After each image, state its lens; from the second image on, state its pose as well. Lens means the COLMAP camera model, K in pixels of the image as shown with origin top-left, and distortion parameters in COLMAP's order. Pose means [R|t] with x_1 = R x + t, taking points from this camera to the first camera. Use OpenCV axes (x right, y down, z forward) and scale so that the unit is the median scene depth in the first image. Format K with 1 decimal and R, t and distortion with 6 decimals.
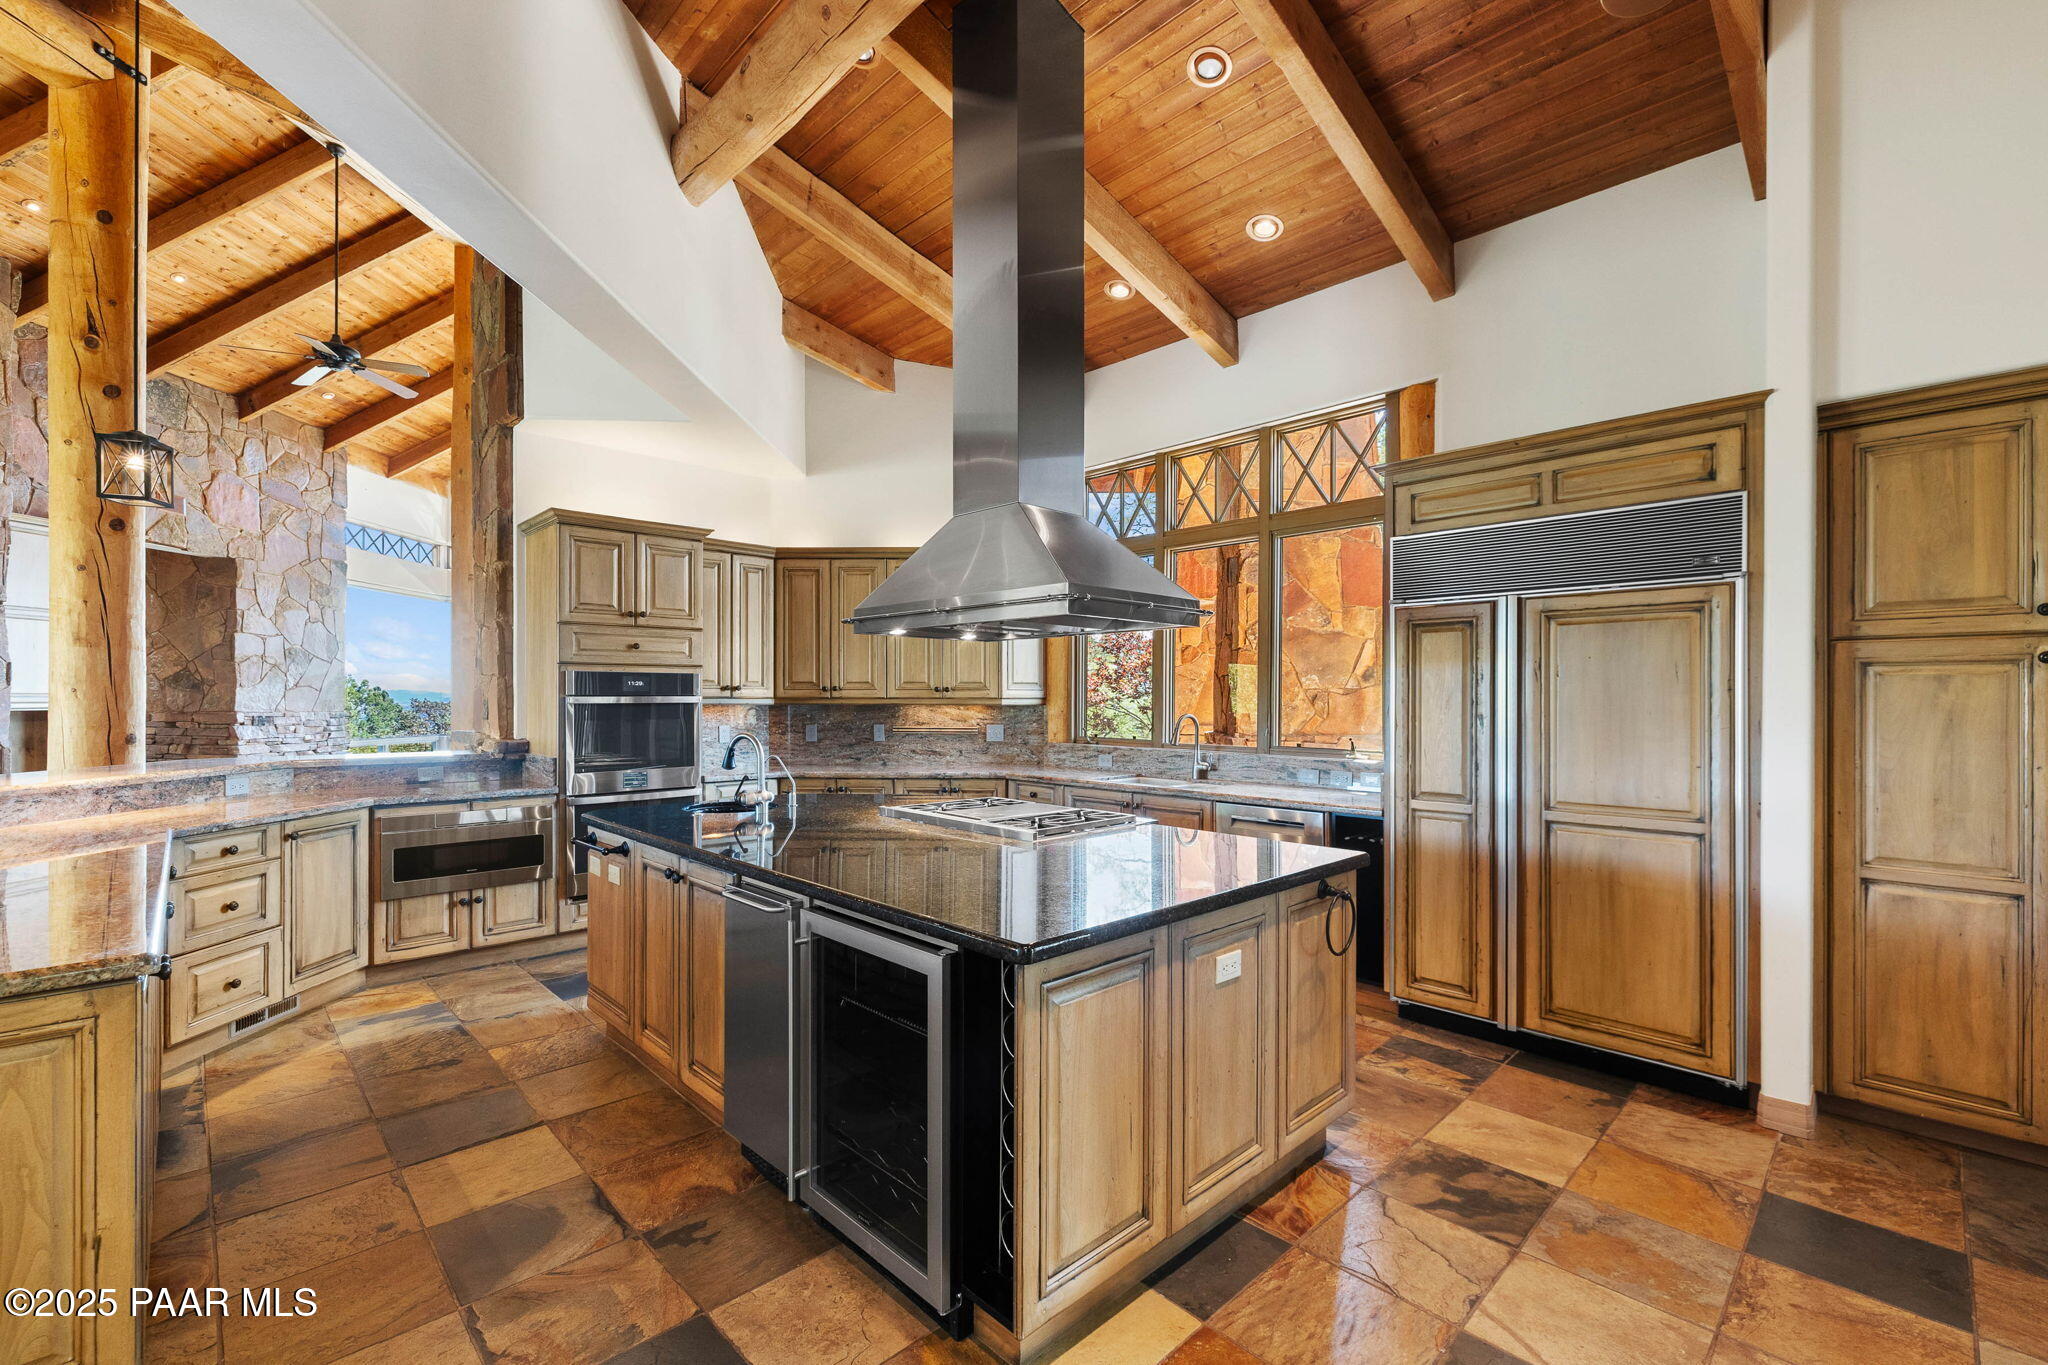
lens RADIAL K [[854.8, 0, 1019.8], [0, 854.8, 693.4], [0, 0, 1]] dist [0.000572, 0.000062]
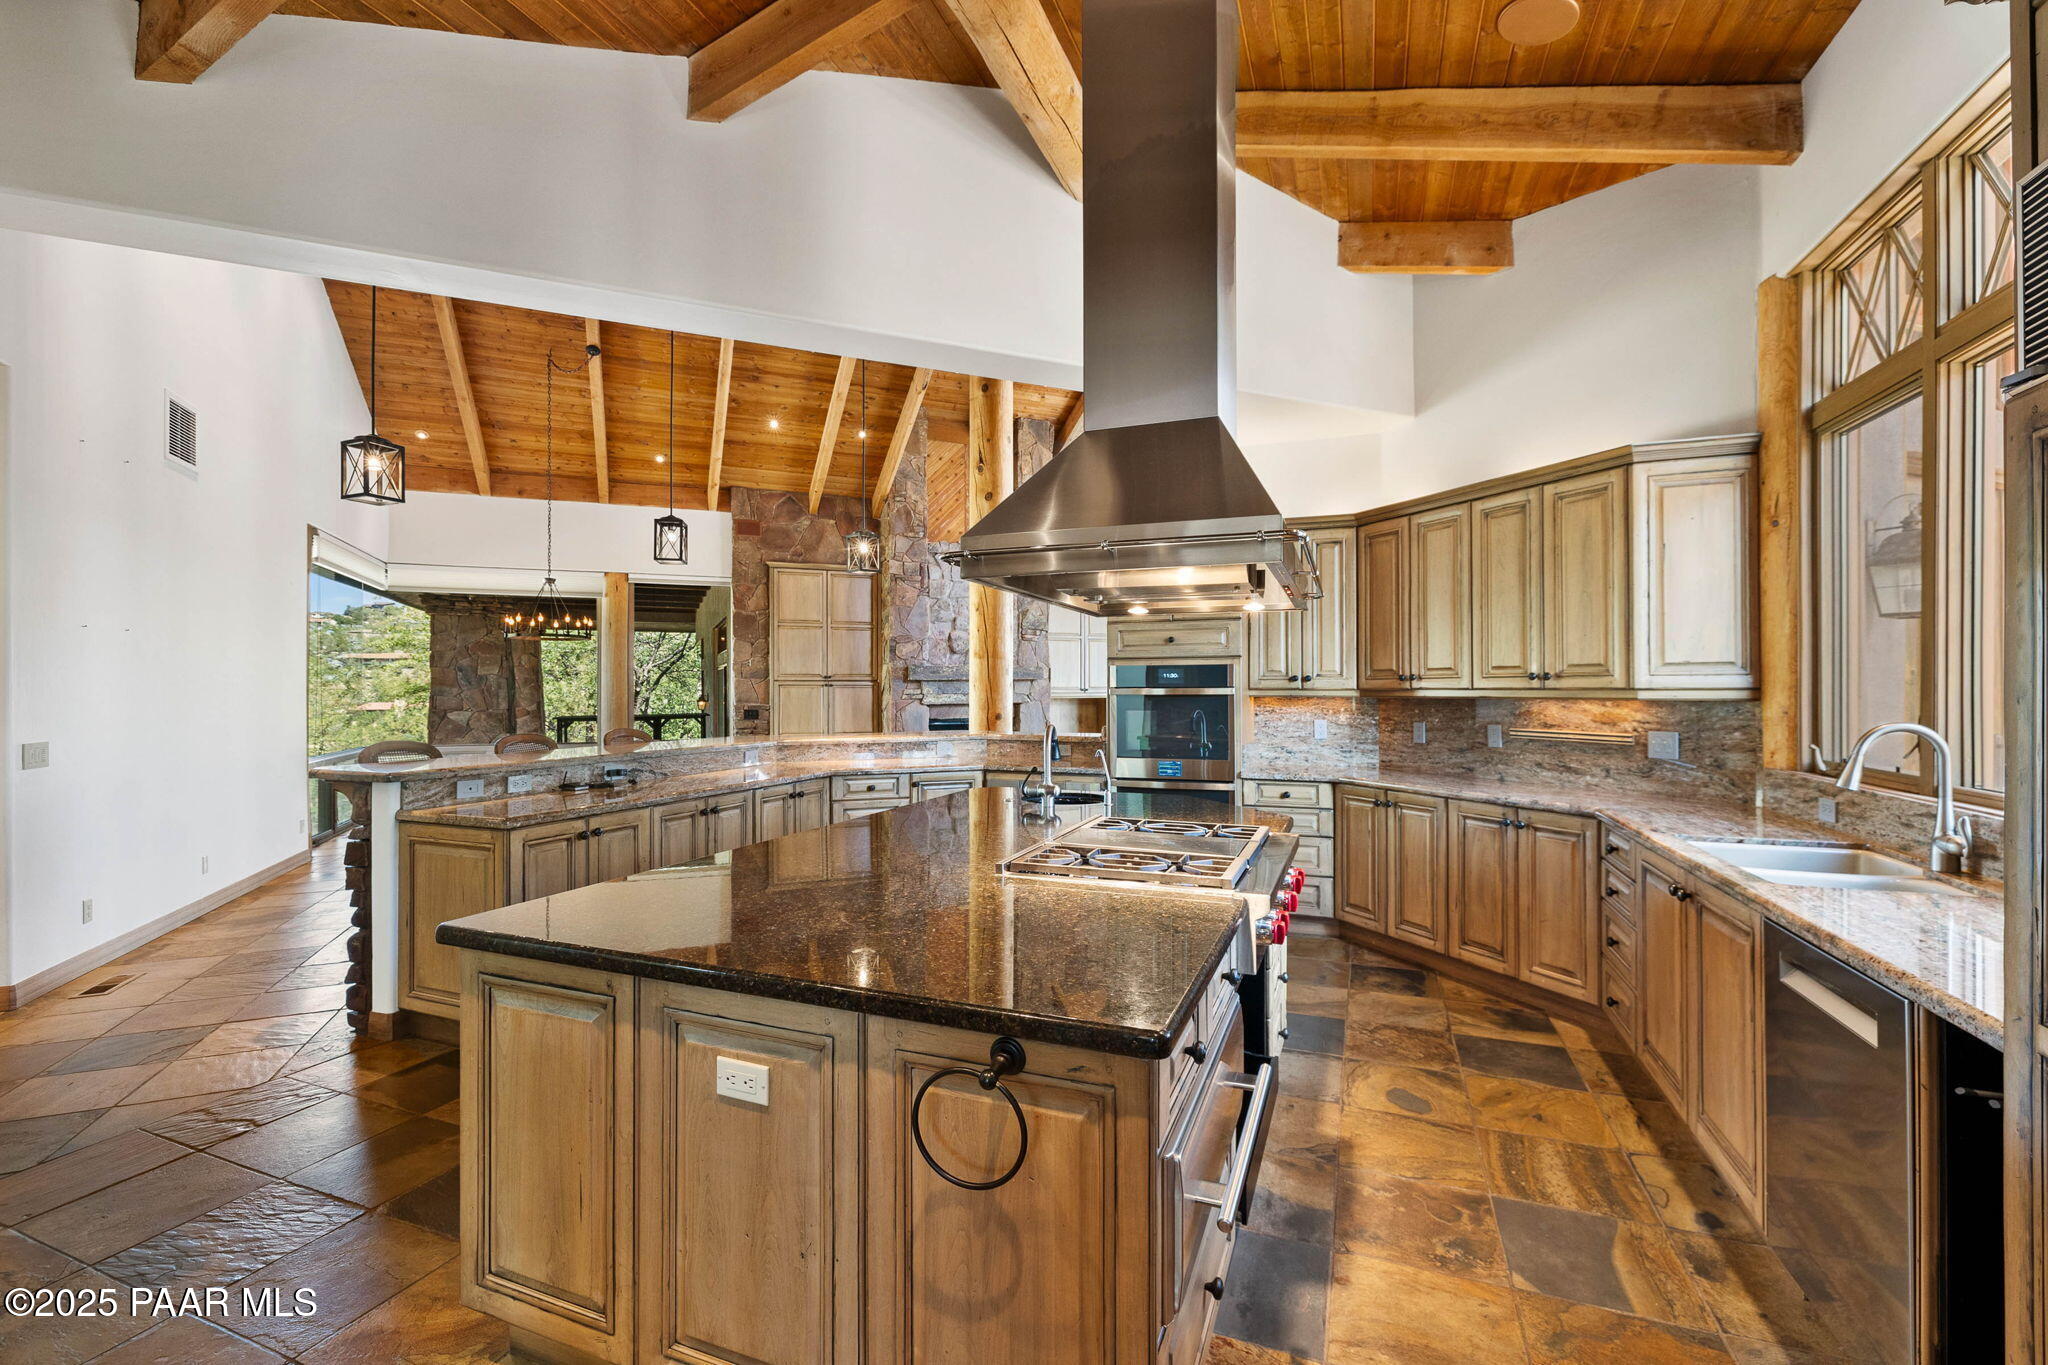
lens RADIAL K [[867.1, 0, 1033.9], [0, 867.1, 678.3], [0, 0, 1]] dist [-0.000248, -0.000040]
pose [[0.422699, -0.013732, -0.906166, 0.365891], [0.007153, 0.999905, -0.011816, 0.002401], [0.906242, -0.001487, 0.422757, 0.342776]]
